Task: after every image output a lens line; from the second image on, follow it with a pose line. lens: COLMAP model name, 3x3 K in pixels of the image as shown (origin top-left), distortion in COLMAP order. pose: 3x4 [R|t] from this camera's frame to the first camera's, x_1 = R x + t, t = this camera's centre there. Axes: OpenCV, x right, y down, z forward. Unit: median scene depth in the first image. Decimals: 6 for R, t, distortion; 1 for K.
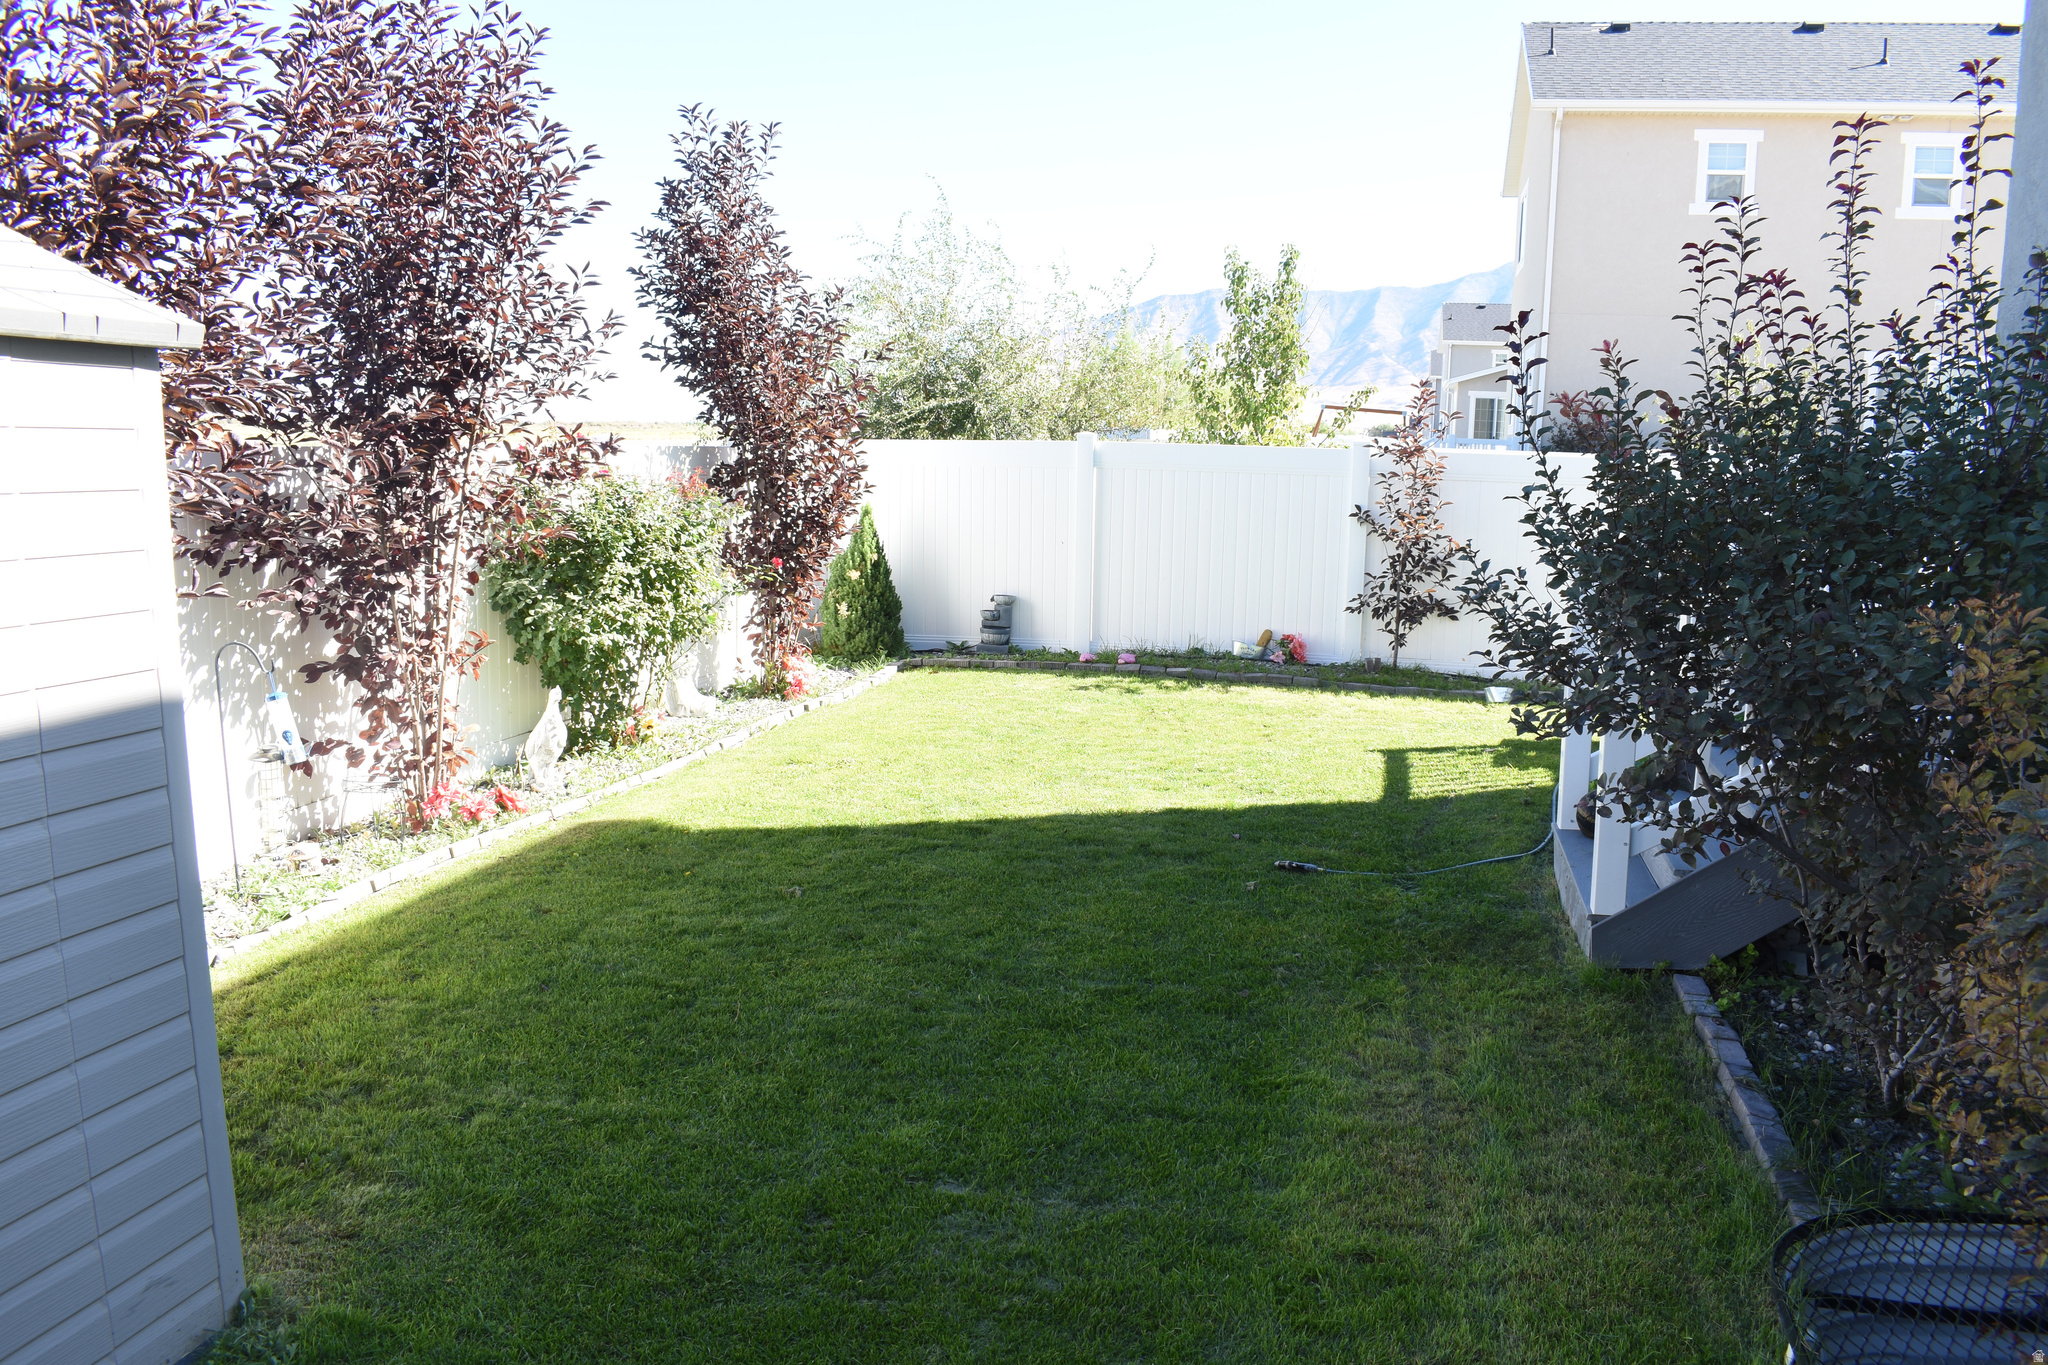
lens RADIAL K [[1605.8, 0, 1024.0], [0, 1605.8, 682.4], [0, 0, 1]] dist [-0.095550, 0.019635]
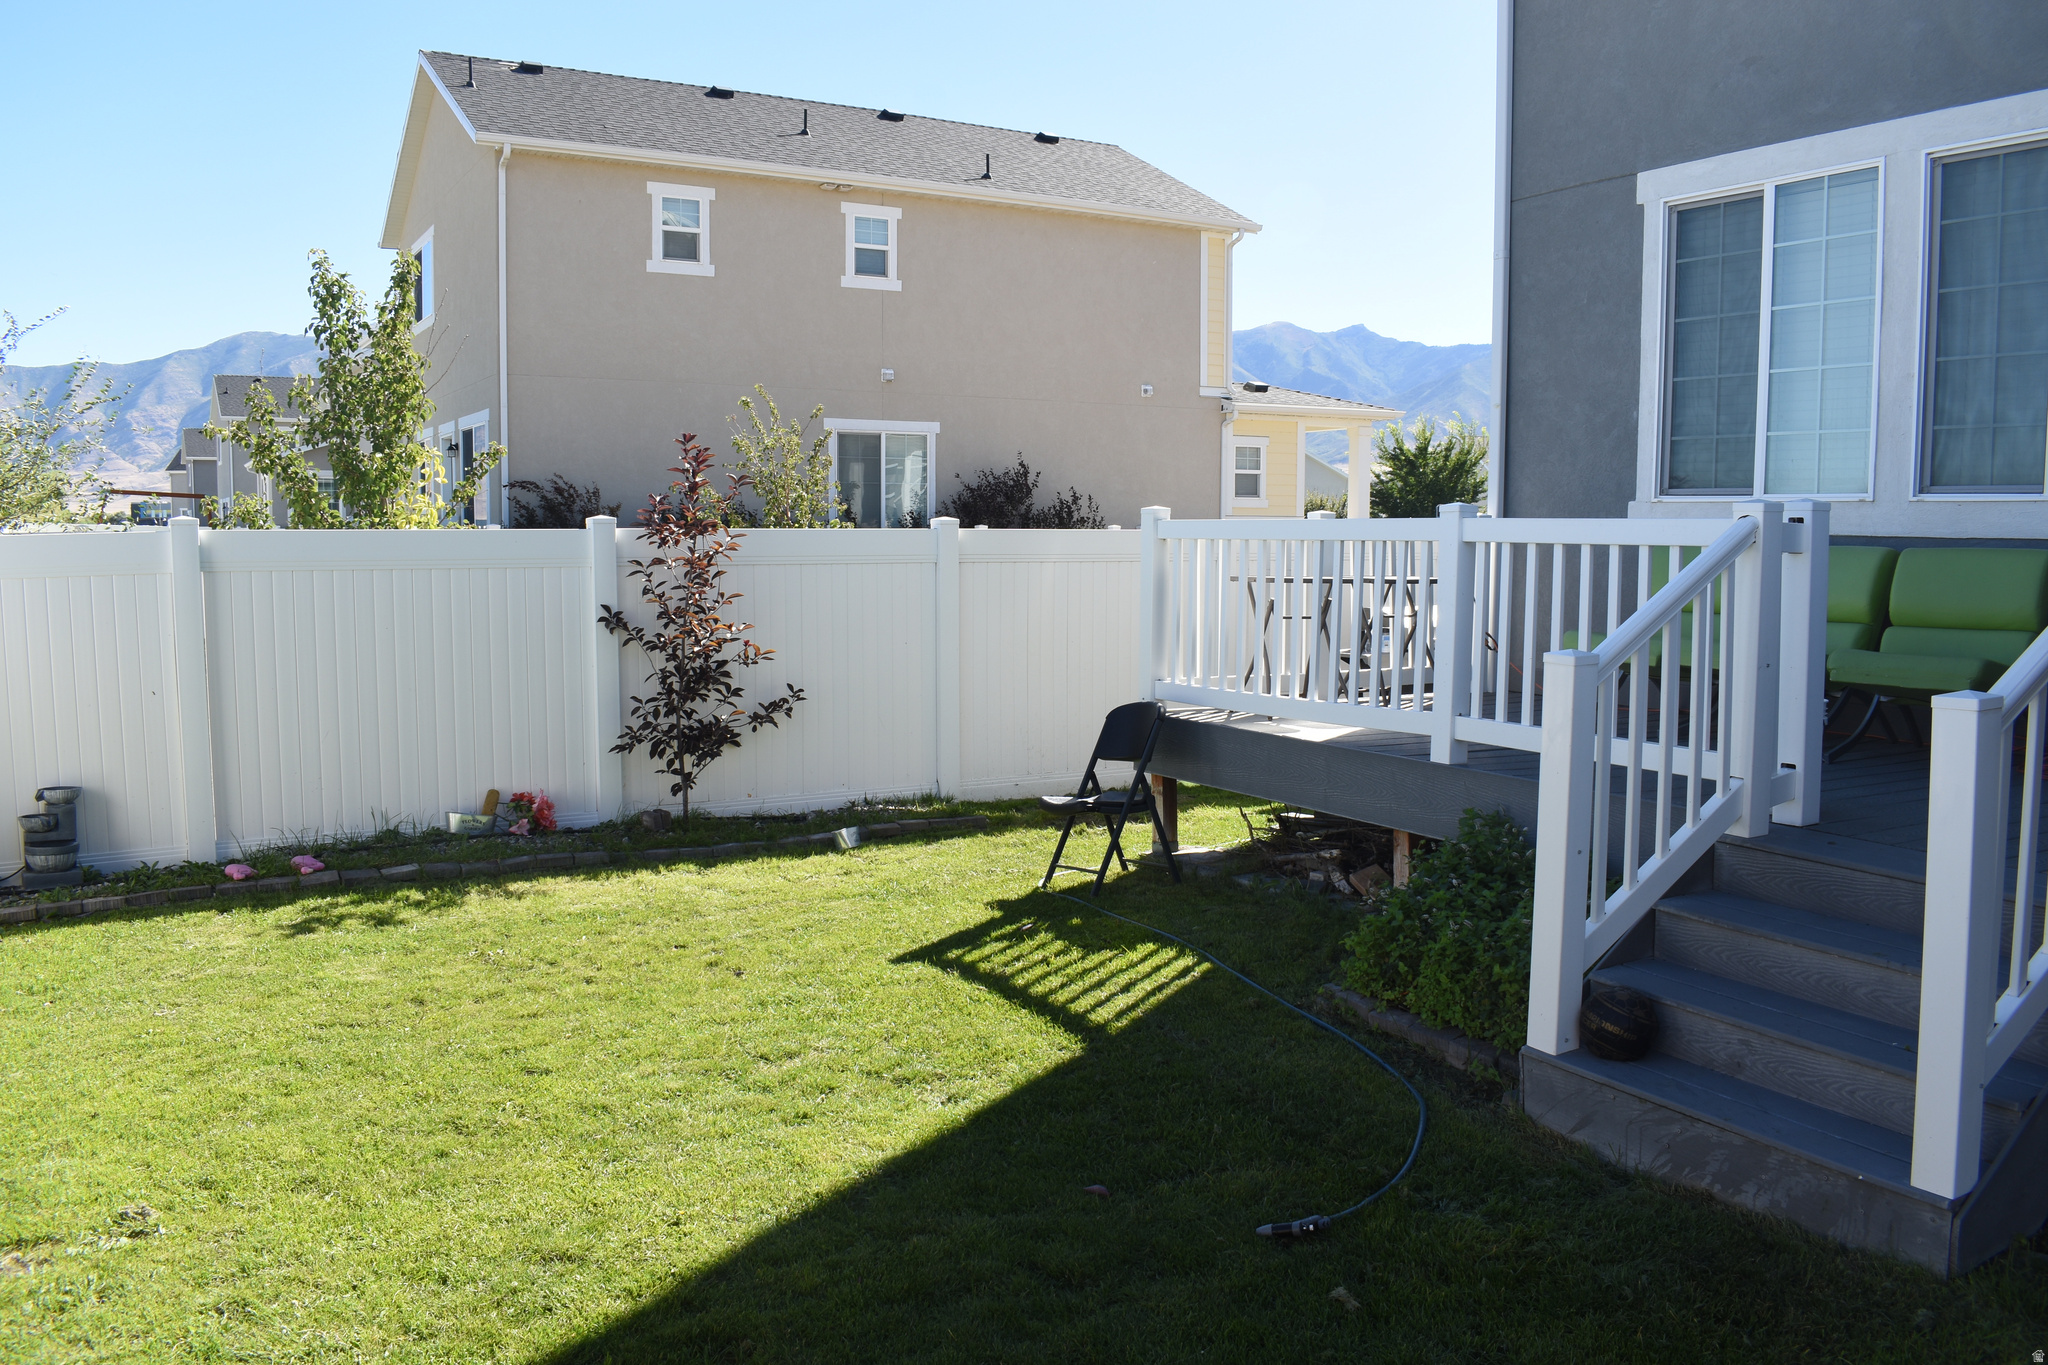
lens RADIAL K [[1605.8, 0, 1015.6], [0, 1605.8, 679.9], [0, 0, 1]] dist [-0.095550, 0.019635]
pose [[0.727920, -0.087331, 0.680078, -0.153121], [0.121906, 0.992537, -0.003027, -0.051602], [-0.674738, 0.085109, 0.733133, 0.337316]]
